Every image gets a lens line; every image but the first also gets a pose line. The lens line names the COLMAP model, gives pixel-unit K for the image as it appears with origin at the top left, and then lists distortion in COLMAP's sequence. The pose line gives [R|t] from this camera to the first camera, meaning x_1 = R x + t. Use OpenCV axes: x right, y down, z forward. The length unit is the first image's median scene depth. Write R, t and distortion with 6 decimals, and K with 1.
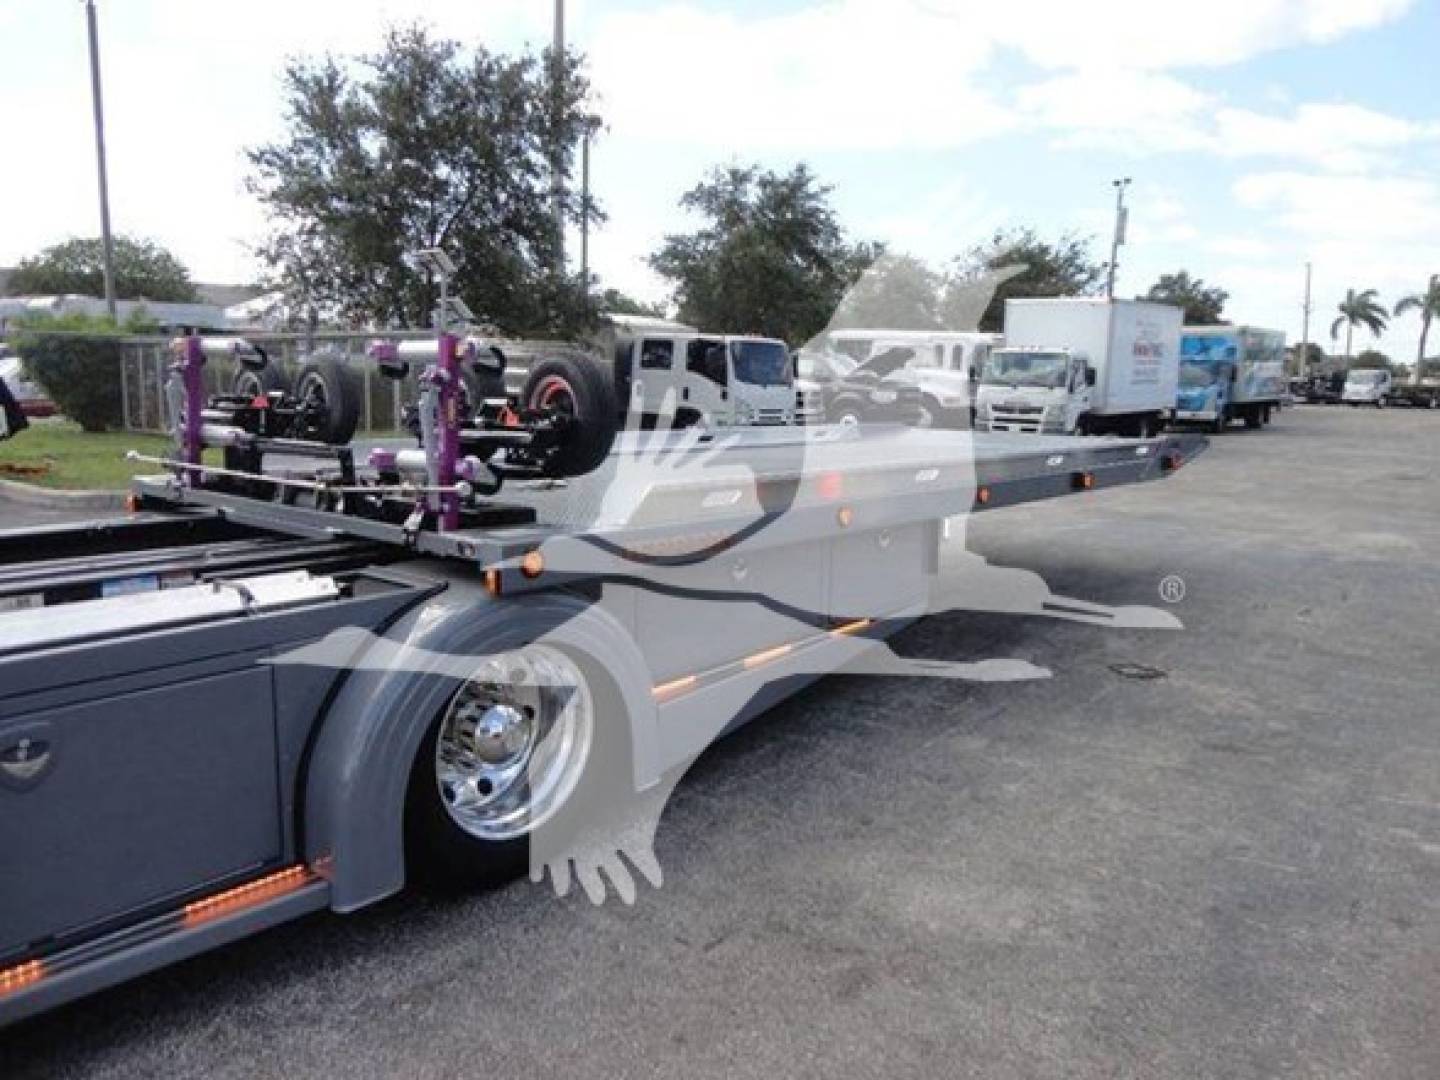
lens RADIAL K [[1031.4, 0, 720.0], [0, 1031.4, 540.0], [0, 0, 1]] dist [0.001912, -0.004473]
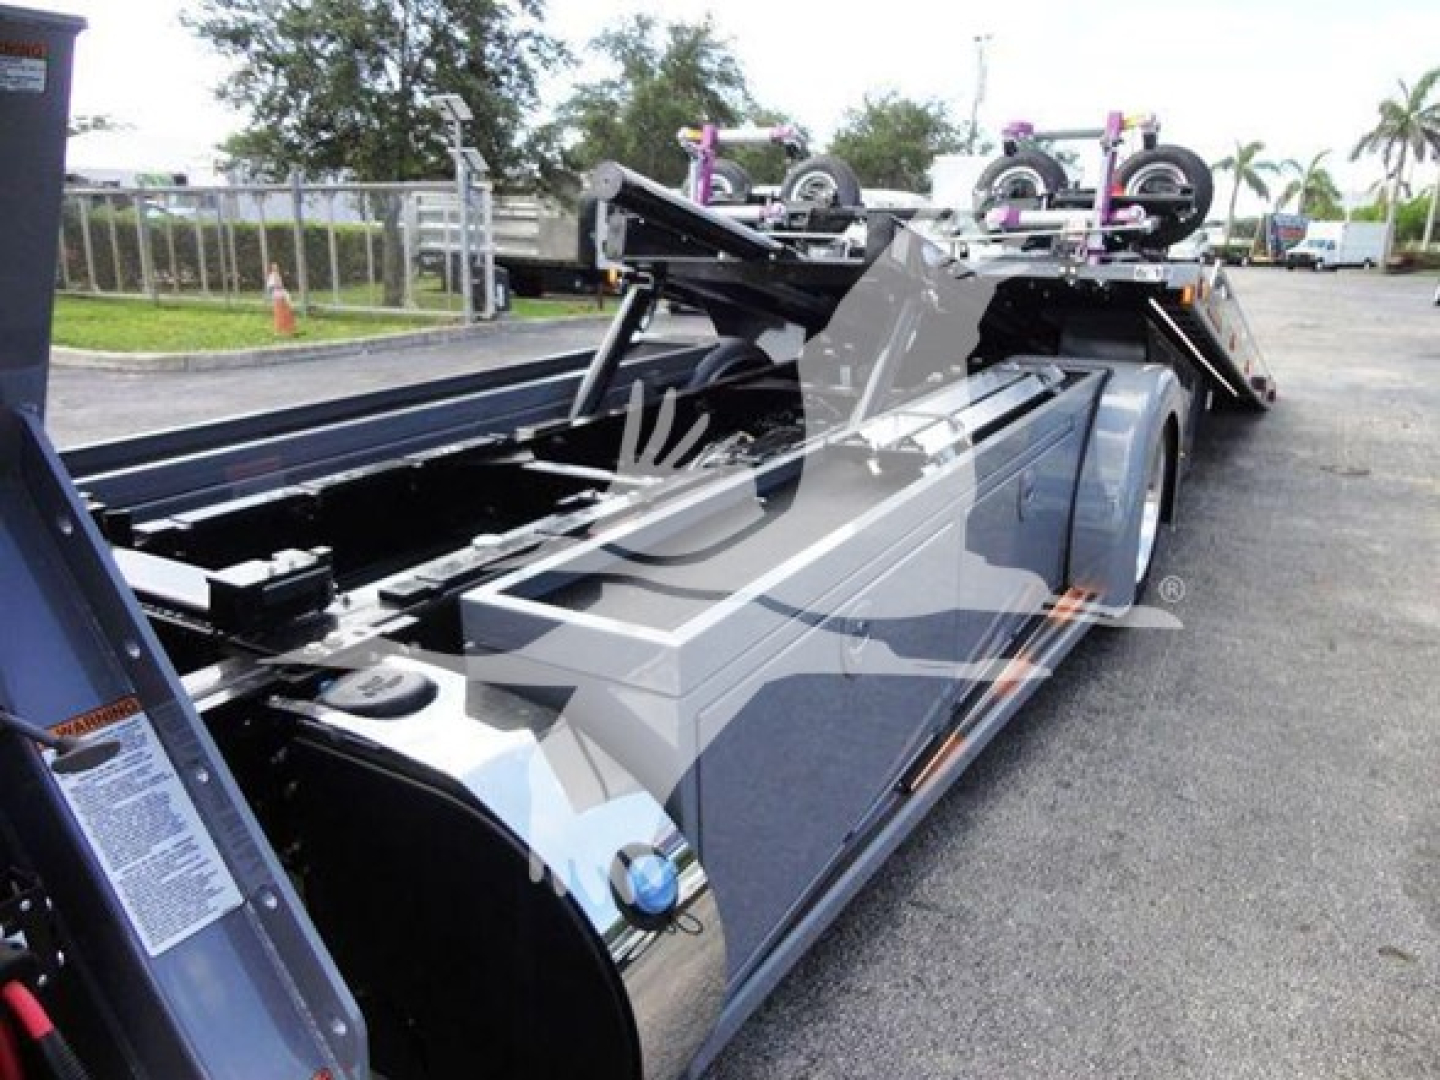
lens RADIAL K [[1058.1, 0, 728.2], [0, 1058.1, 510.8], [0, 0, 1]] dist [-0.054379, 0.081187]
pose [[0.983958, -0.043974, 0.172895, -0.161831], [0.026736, 0.994548, 0.100795, 0.008427], [-0.176385, -0.094555, 0.979769, -0.031248]]
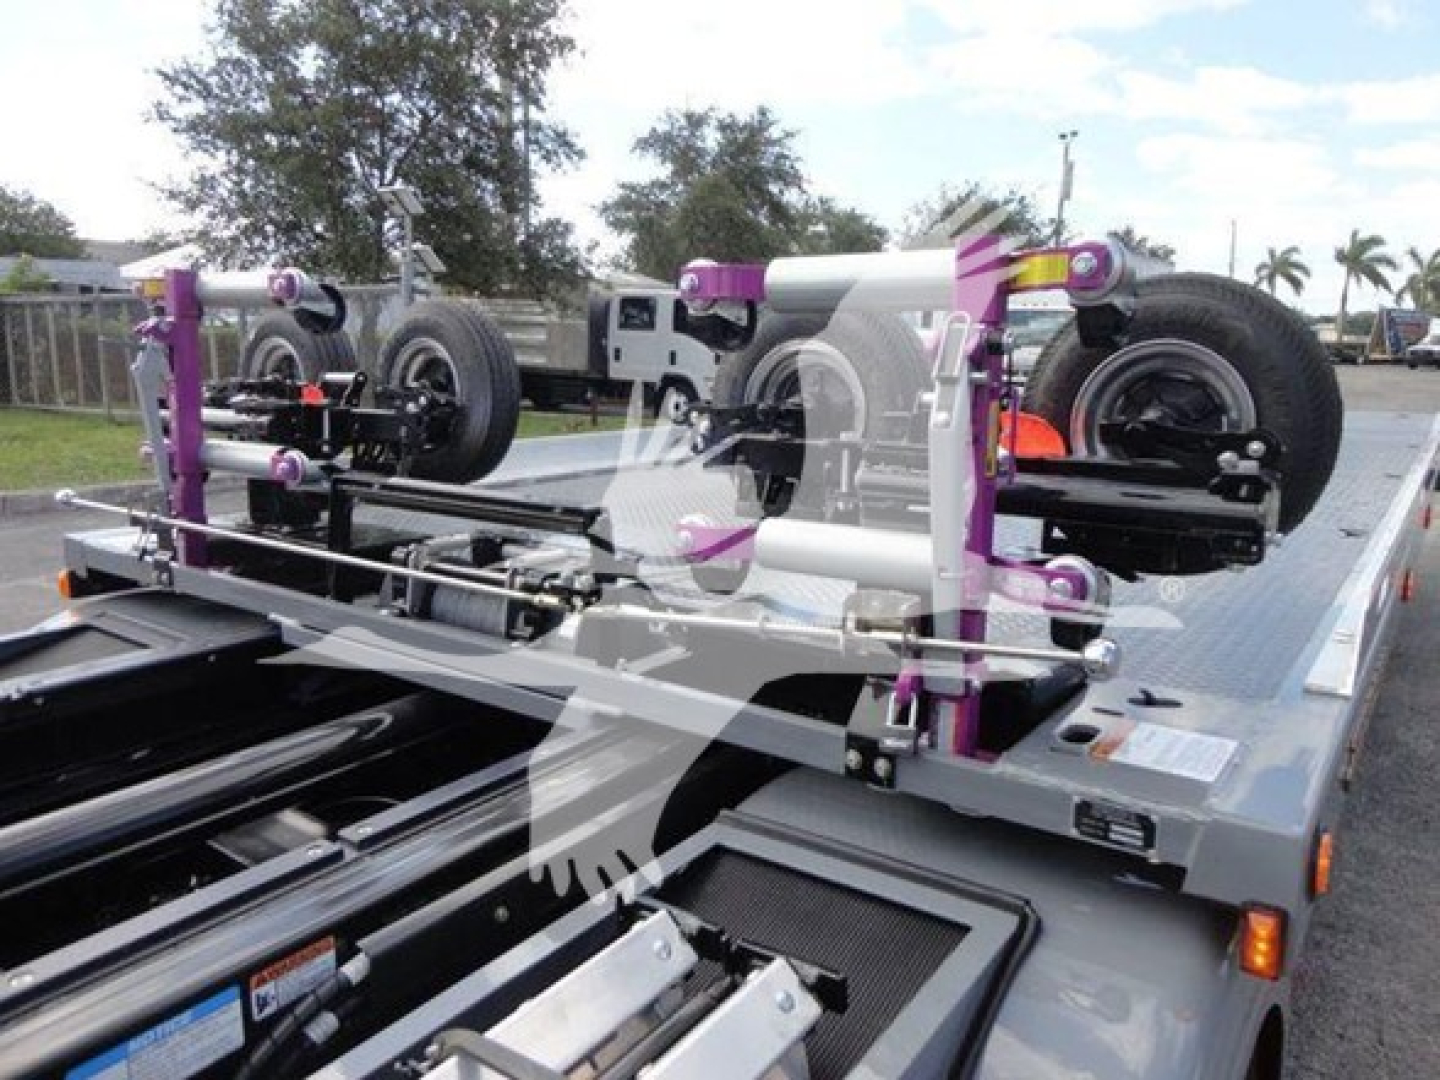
lens RADIAL K [[1037.3, 0, 712.8], [0, 1037.3, 519.4], [0, 0, 1]] dist [-0.004751, 0.006460]
pose [[0.997153, -0.018696, 0.073056, -0.069394], [0.017477, 0.999698, 0.017287, -0.018411], [-0.073357, -0.015961, 0.997178, 0.111475]]
